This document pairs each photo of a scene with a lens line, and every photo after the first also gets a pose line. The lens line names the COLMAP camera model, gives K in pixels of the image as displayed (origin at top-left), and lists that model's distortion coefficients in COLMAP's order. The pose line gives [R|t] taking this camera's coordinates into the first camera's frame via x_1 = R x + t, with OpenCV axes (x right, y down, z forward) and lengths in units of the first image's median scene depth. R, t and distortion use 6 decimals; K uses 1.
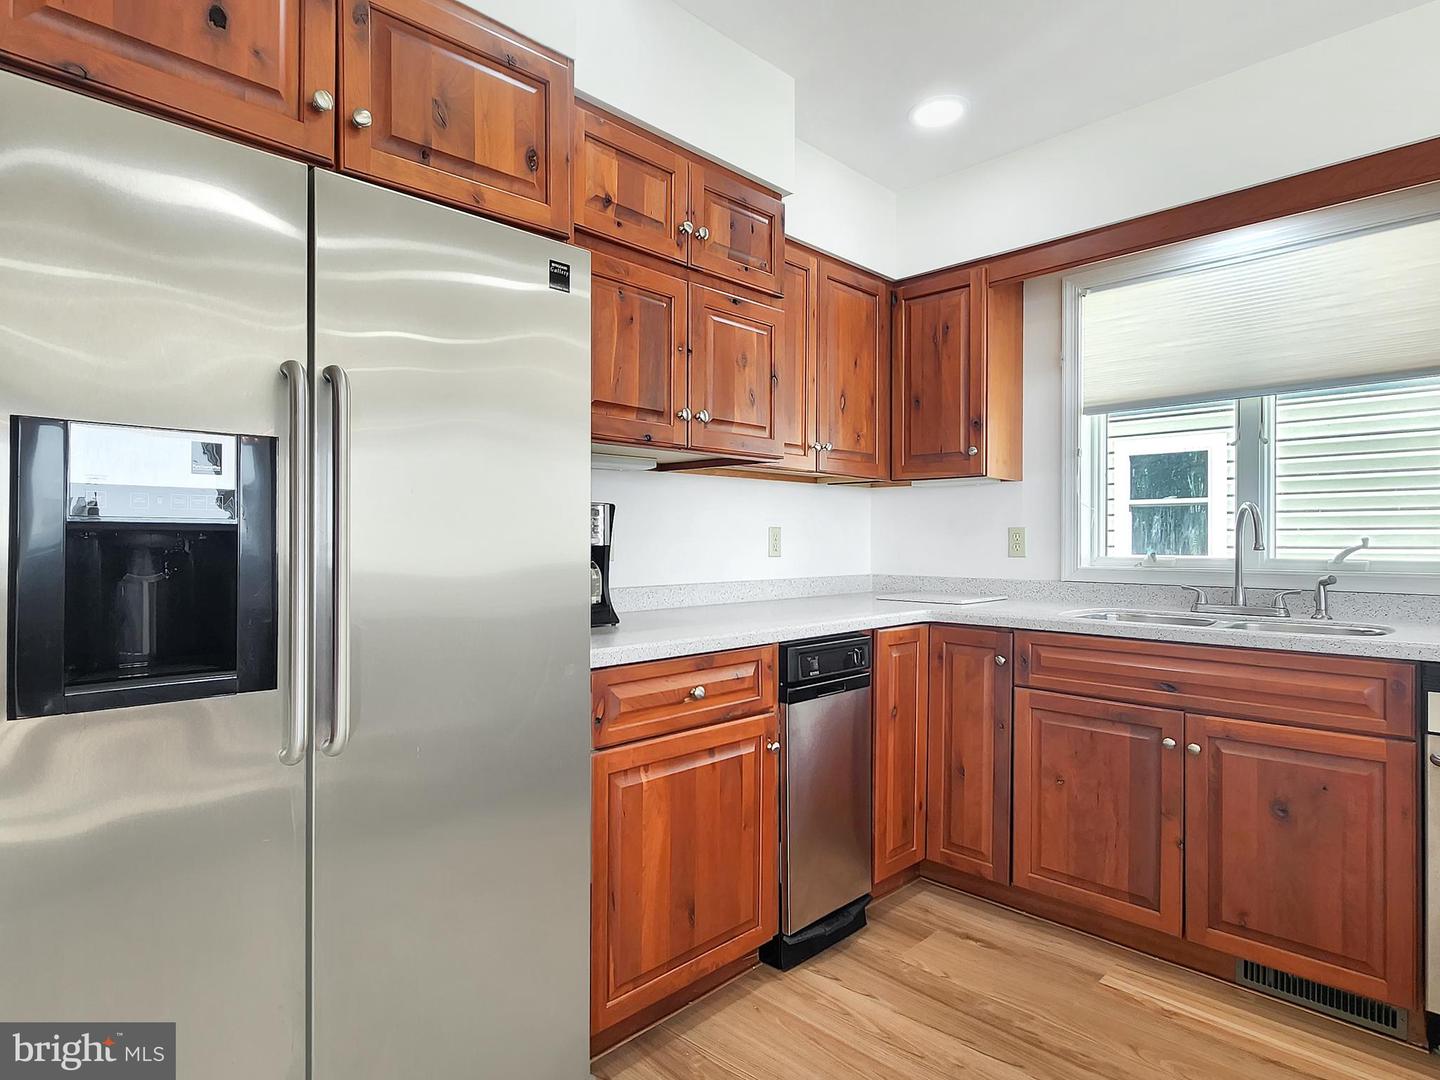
lens RADIAL K [[798.1, 0, 713.6], [0, 798.1, 538.2], [0, 0, 1]] dist [0.000336, -0.003589]
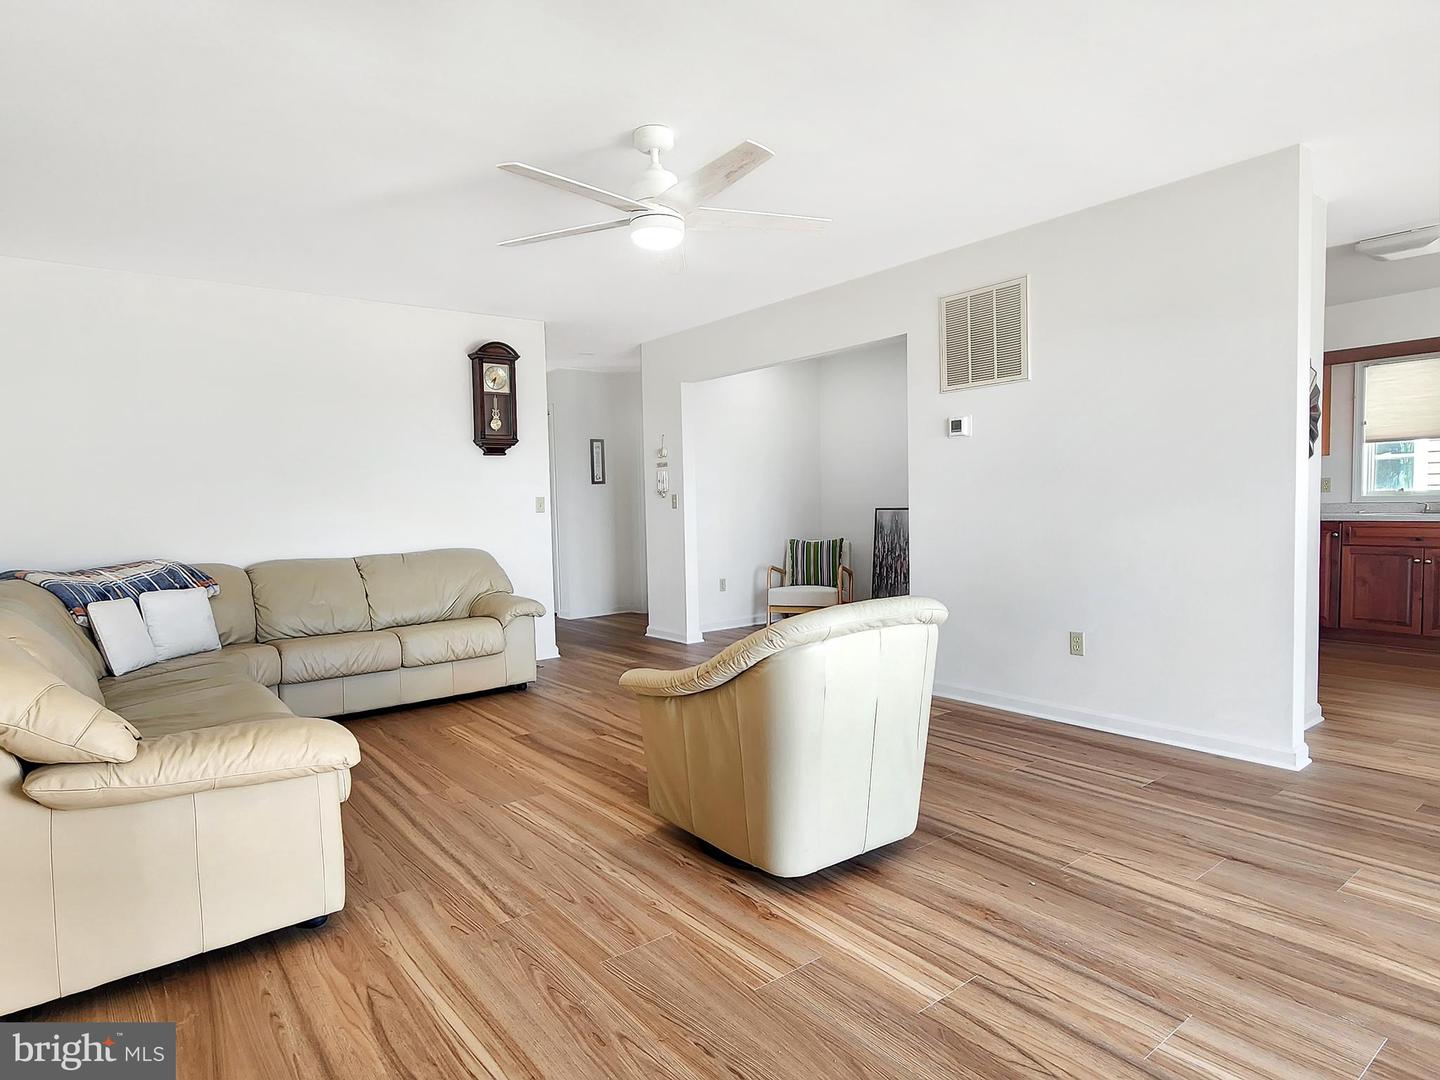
lens RADIAL K [[798.1, 0, 721.3], [0, 798.1, 549.9], [0, 0, 1]] dist [0.000336, -0.003589]
pose [[0.991726, -0.011639, -0.127842, -1.343436], [0.021141, 0.997092, 0.073218, -0.016192], [0.126618, -0.075315, 0.989088, -1.846264]]
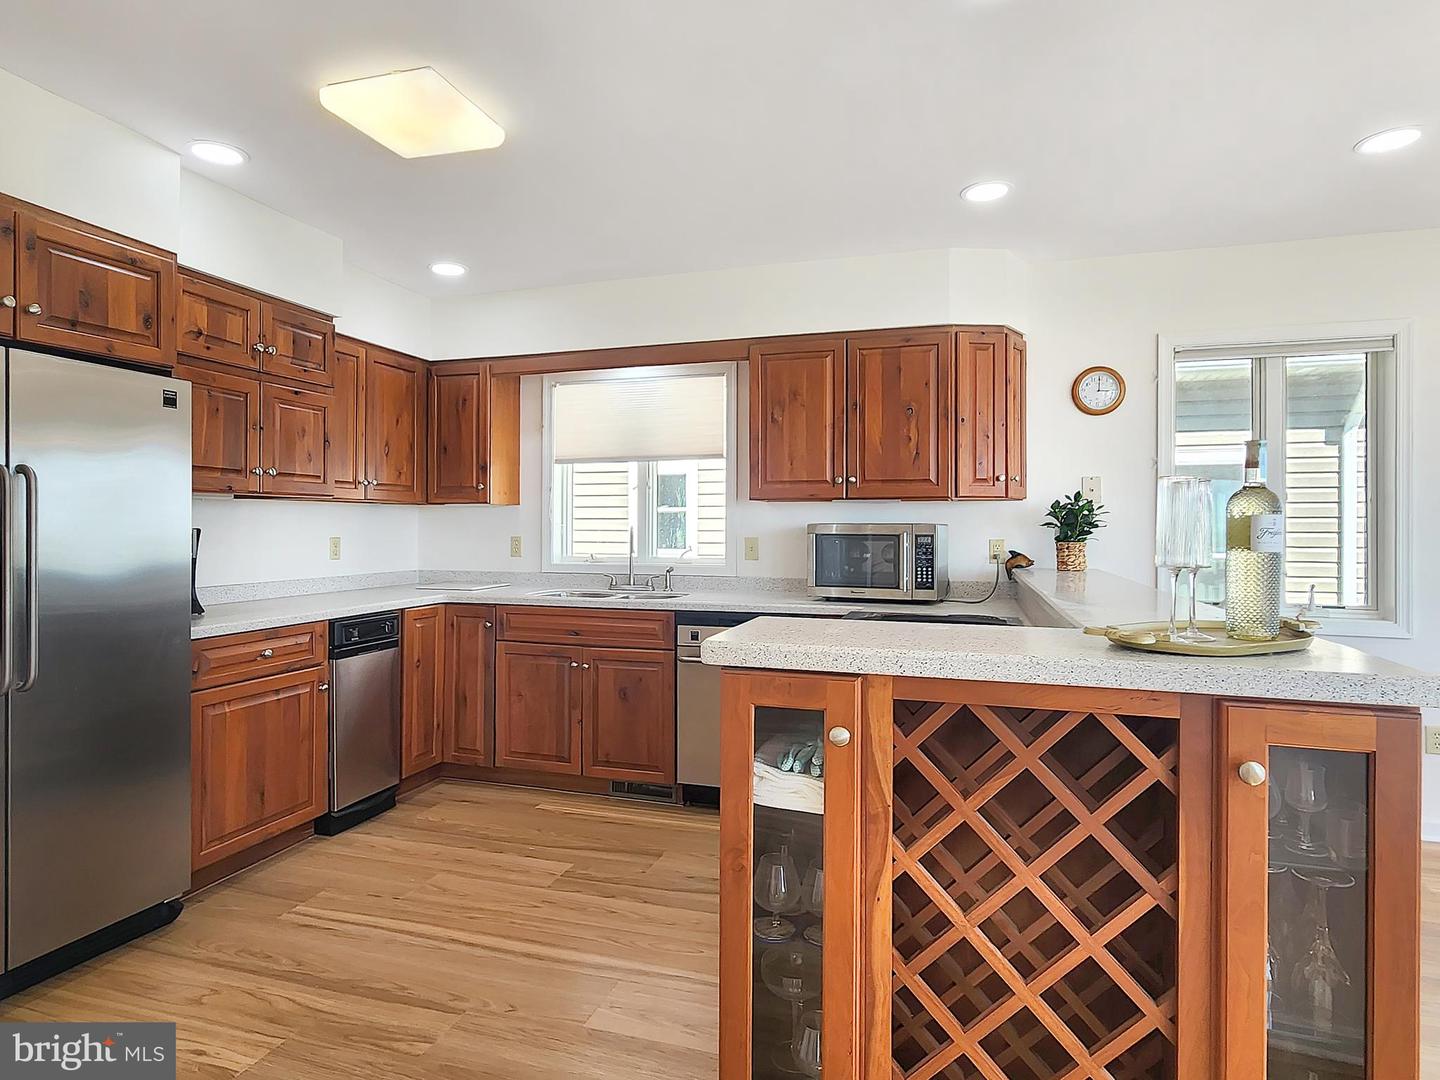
lens RADIAL K [[798.1, 0, 710.3], [0, 798.1, 526.1], [0, 0, 1]] dist [0.000336, -0.003589]
pose [[0.887246, 0.001268, 0.461294, 0.026138], [-0.001879, 0.999998, 0.000866, -0.051410], [-0.461292, -0.001635, 0.887247, -0.696429]]
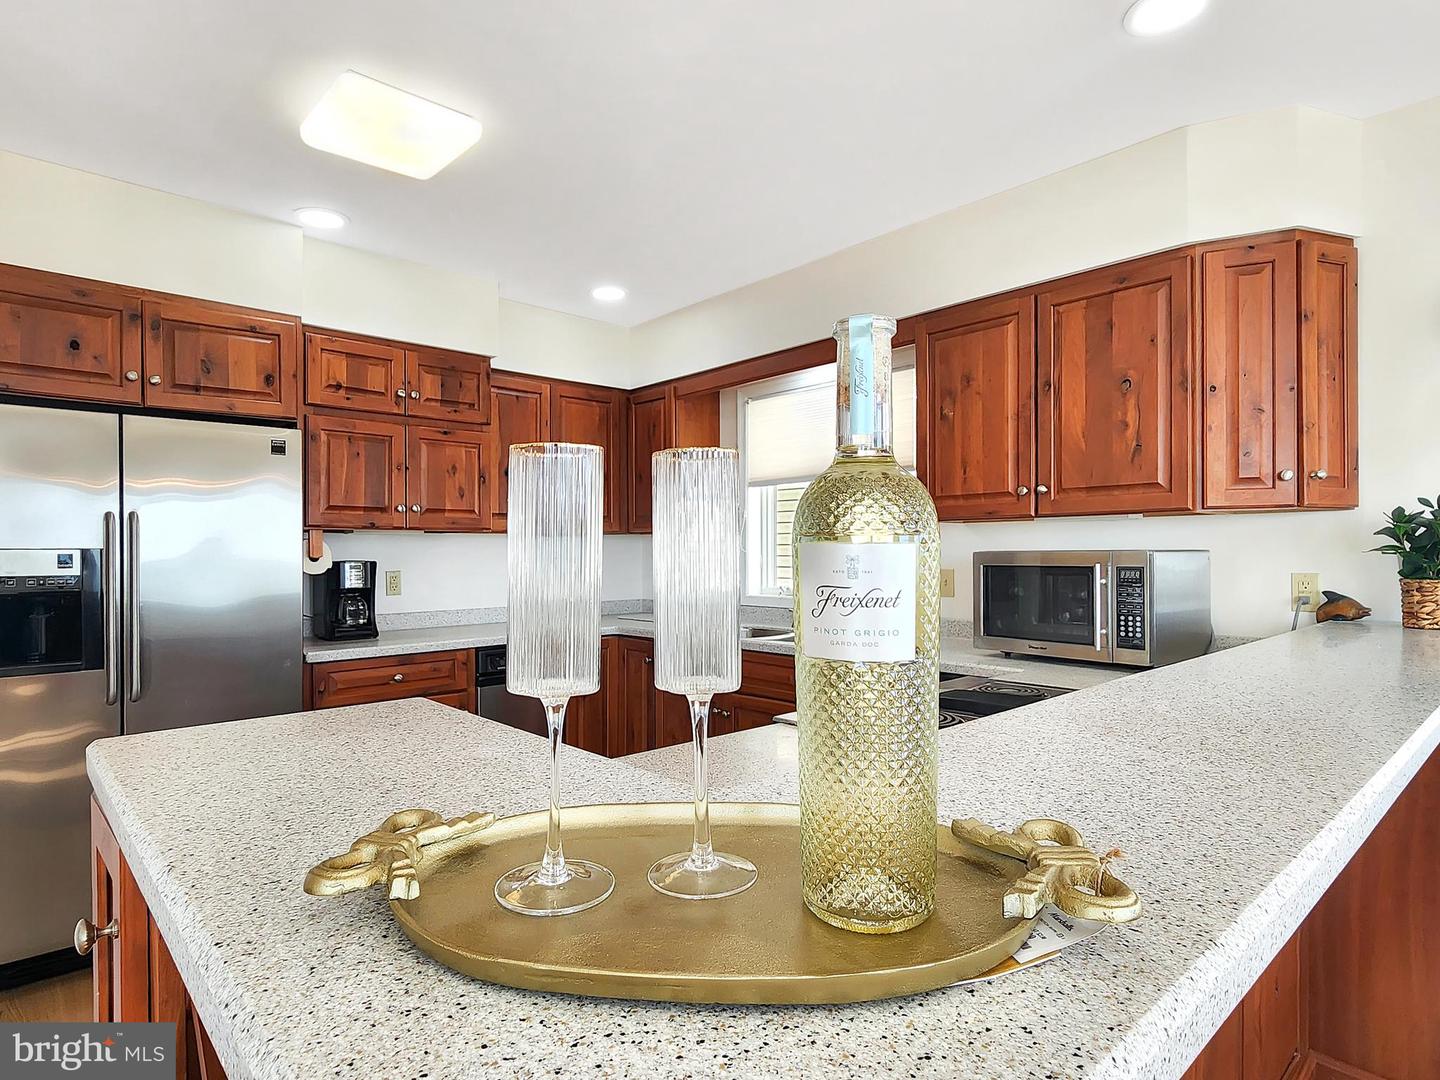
lens RADIAL K [[798.1, 0, 713.1], [0, 798.1, 554.2], [0, 0, 1]] dist [0.000336, -0.003589]
pose [[0.998977, -0.008315, -0.044459, 0.636293], [0.008436, 0.999961, 0.002532, -0.057475], [0.044437, -0.002905, 0.999008, -0.565427]]
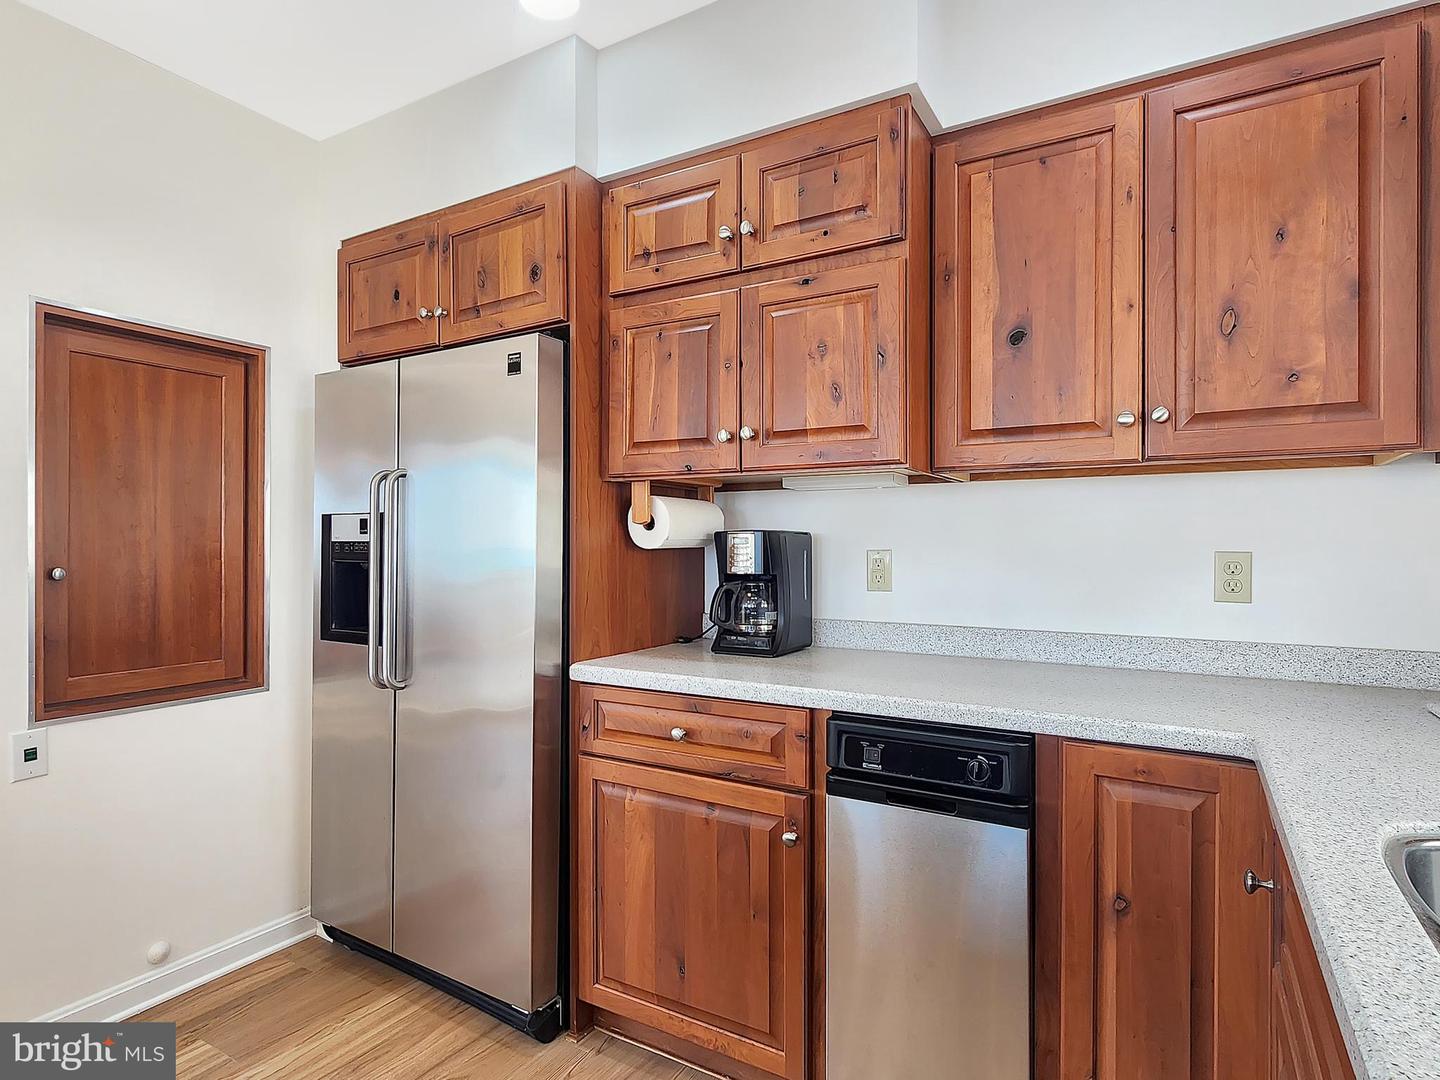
lens RADIAL K [[798.1, 0, 711.4], [0, 798.1, 541.7], [0, 0, 1]] dist [0.000336, -0.003589]
pose [[0.237814, -0.004533, -0.971300, 0.813306], [-0.000821, 0.999988, -0.004868, -0.026490], [0.971310, 0.001956, 0.237807, 0.725542]]
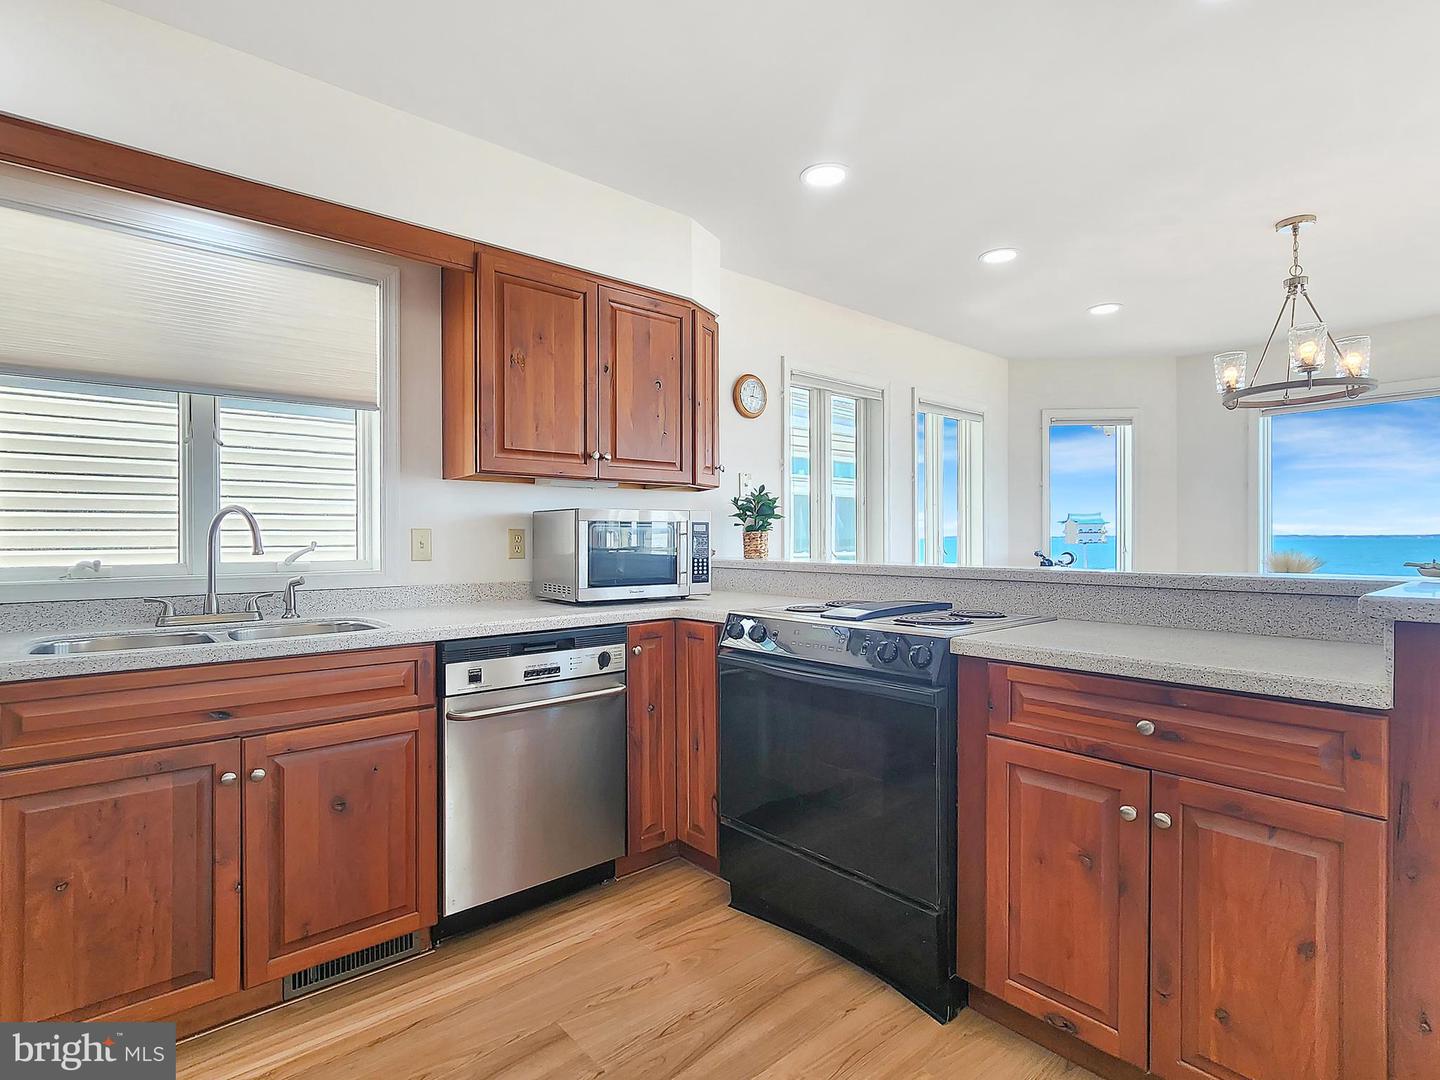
lens RADIAL K [[729.8, 0, 704.6], [0, 729.8, 538.5], [0, 0, 1]] dist [-0.005959, 0.000409]
pose [[0.073320, -0.002453, 0.997305, -0.186823], [0.000925, 0.999997, 0.002392, -0.007539], [-0.997308, 0.000747, 0.073322, 0.419271]]
